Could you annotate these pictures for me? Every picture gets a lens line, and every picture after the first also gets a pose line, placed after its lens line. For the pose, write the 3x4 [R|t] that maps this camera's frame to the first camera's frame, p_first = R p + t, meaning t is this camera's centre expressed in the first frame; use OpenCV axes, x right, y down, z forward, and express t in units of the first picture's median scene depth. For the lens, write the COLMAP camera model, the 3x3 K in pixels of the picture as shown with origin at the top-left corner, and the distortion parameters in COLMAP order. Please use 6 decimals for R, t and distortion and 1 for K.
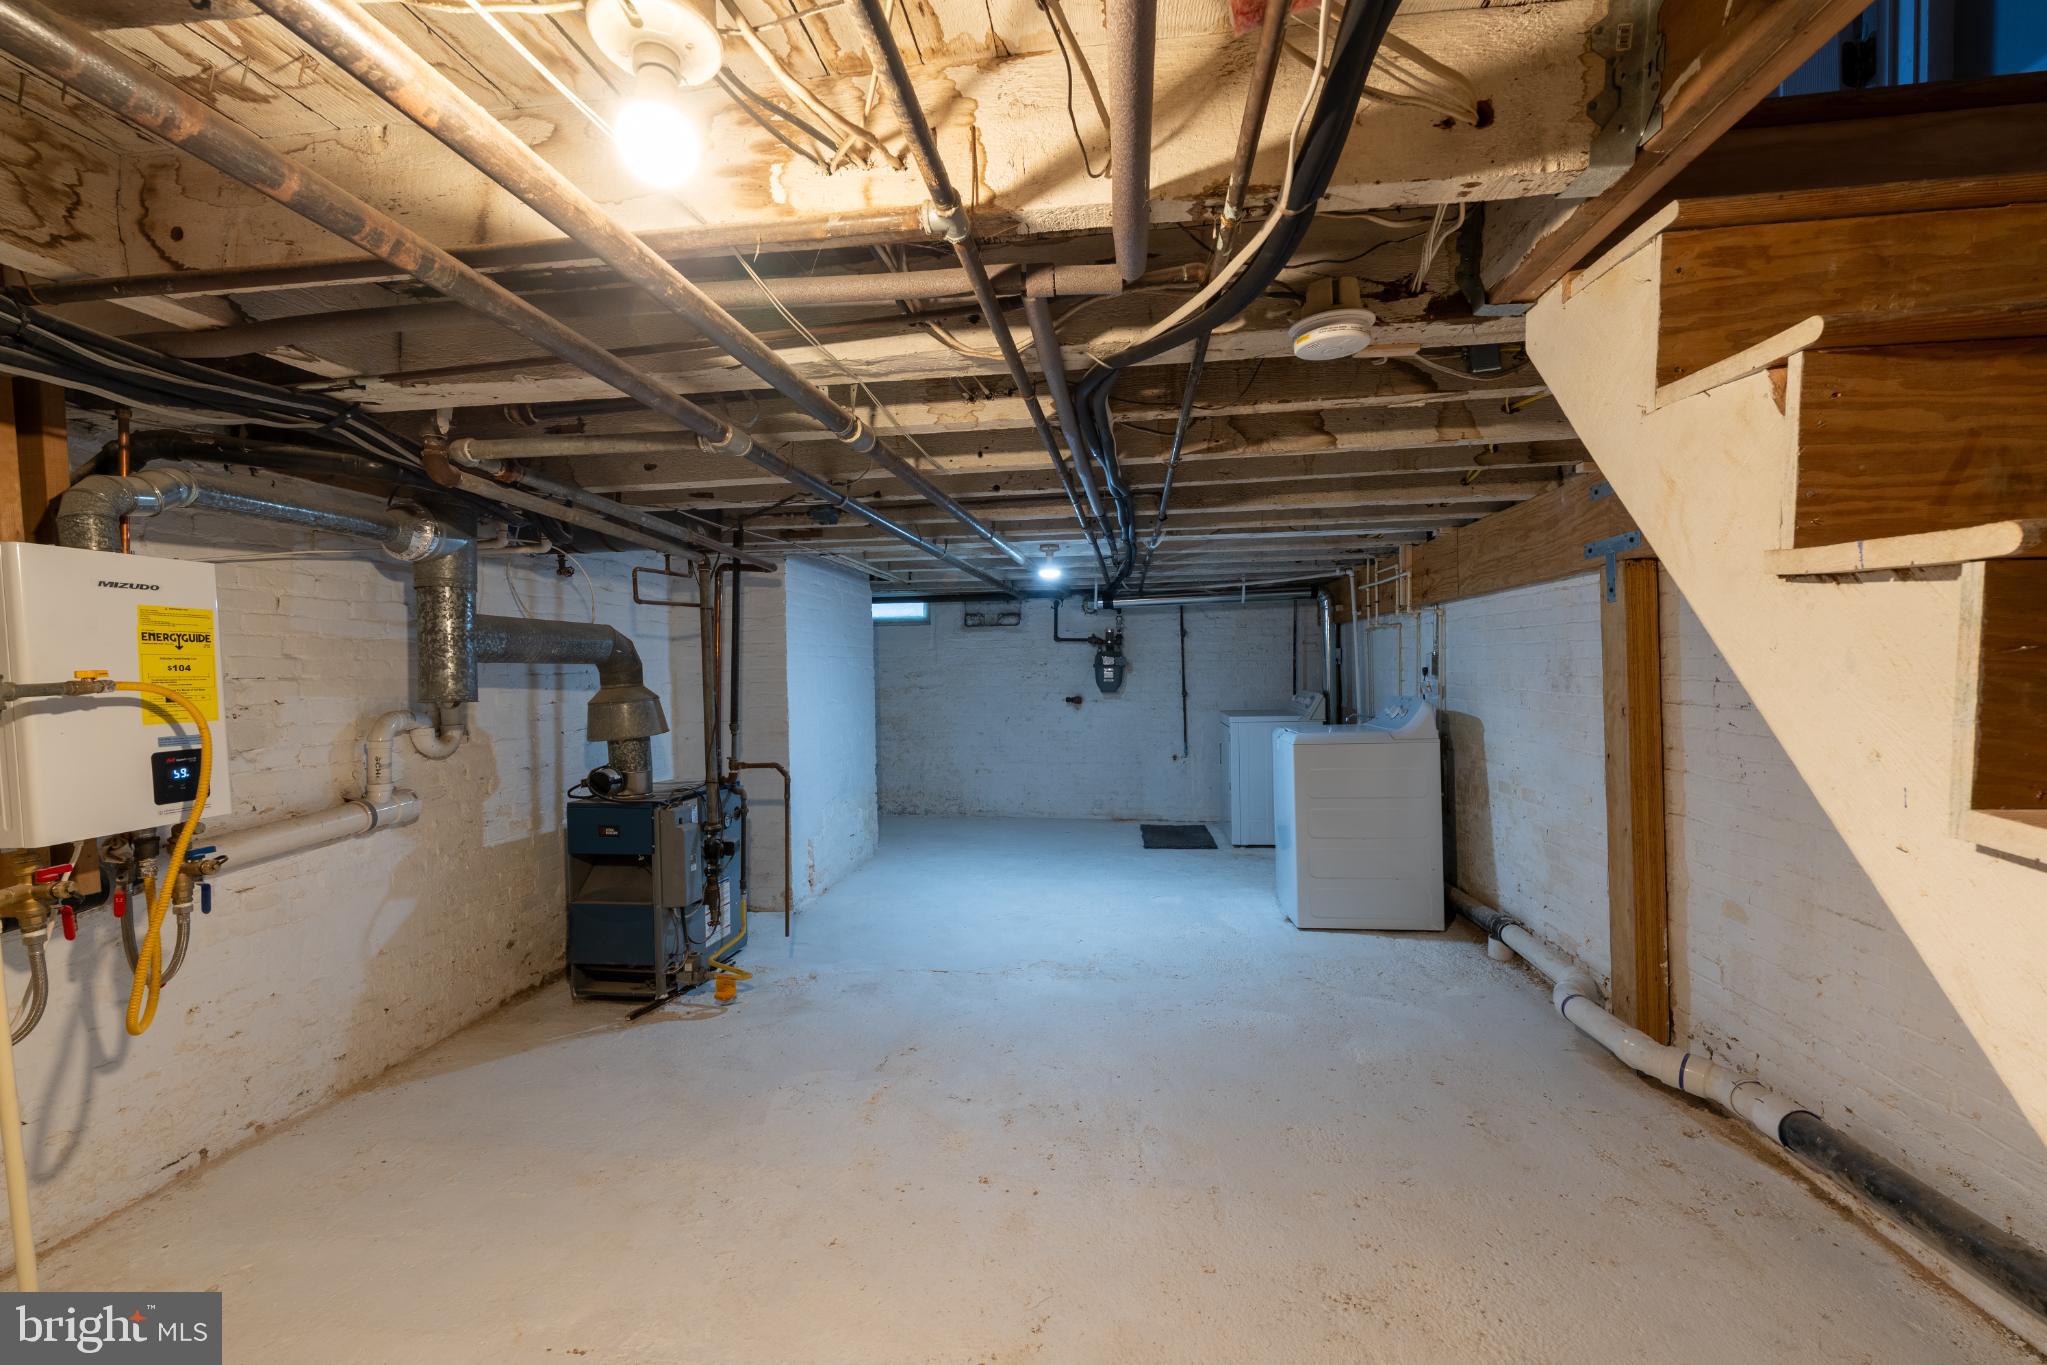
lens RADIAL K [[845.1, 0, 1023.5], [0, 845.1, 683.0], [0, 0, 1]] dist [0.004276, -0.001606]
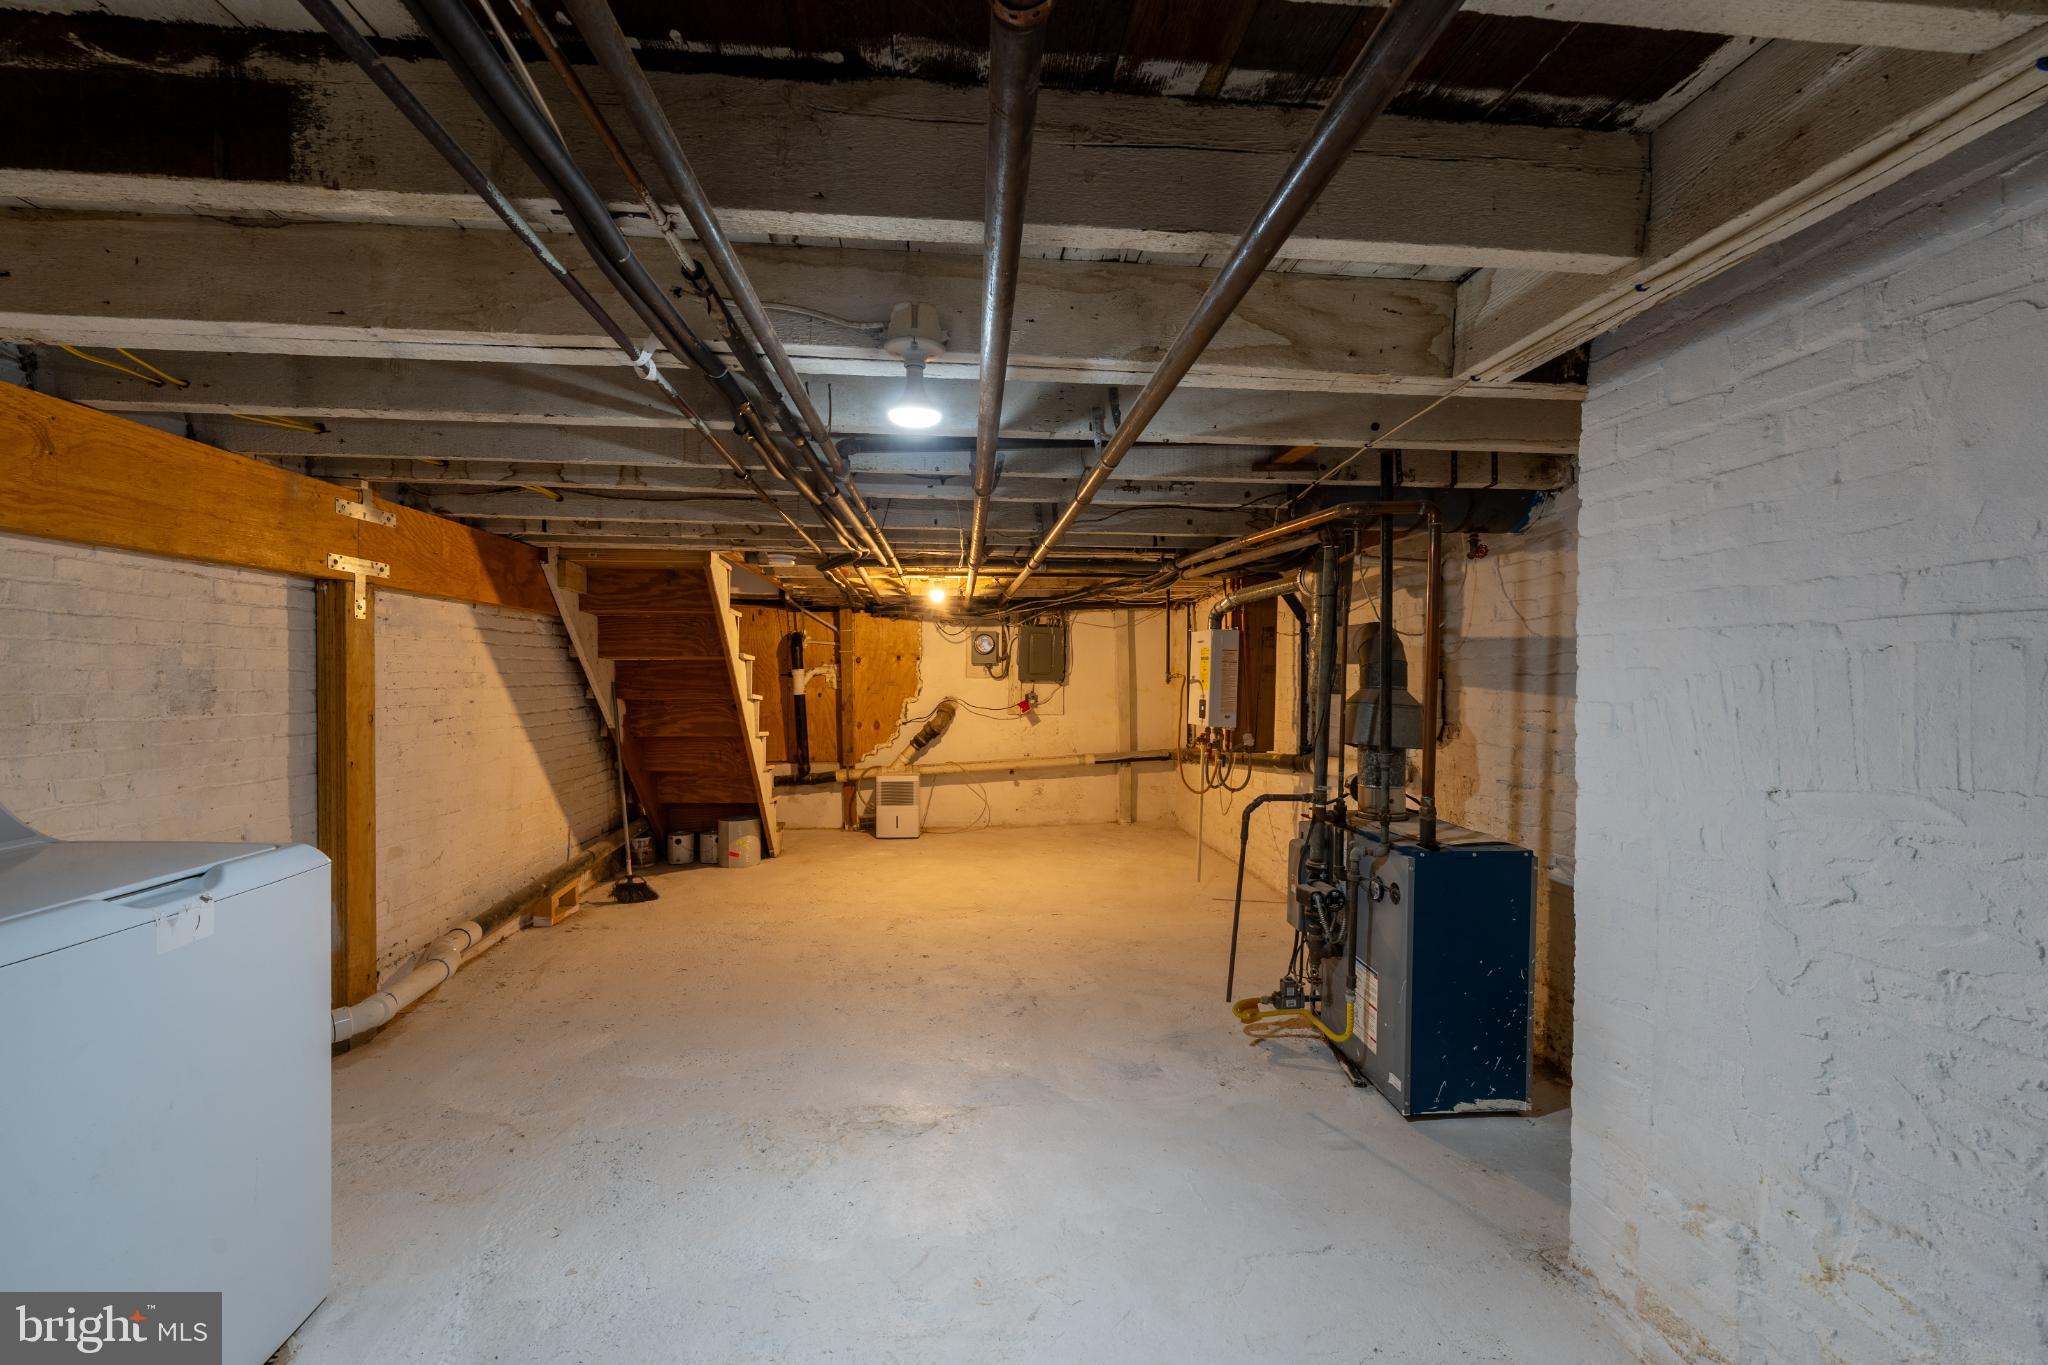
lens RADIAL K [[845.5, 0, 1022.0], [0, 845.5, 687.4], [0, 0, 1]] dist [0.004276, -0.001606]
pose [[-0.975689, 0.012531, -0.218801, 0.093123], [0.006471, 0.999576, 0.028395, -0.025997], [0.219064, 0.026289, -0.975356, 1.850477]]
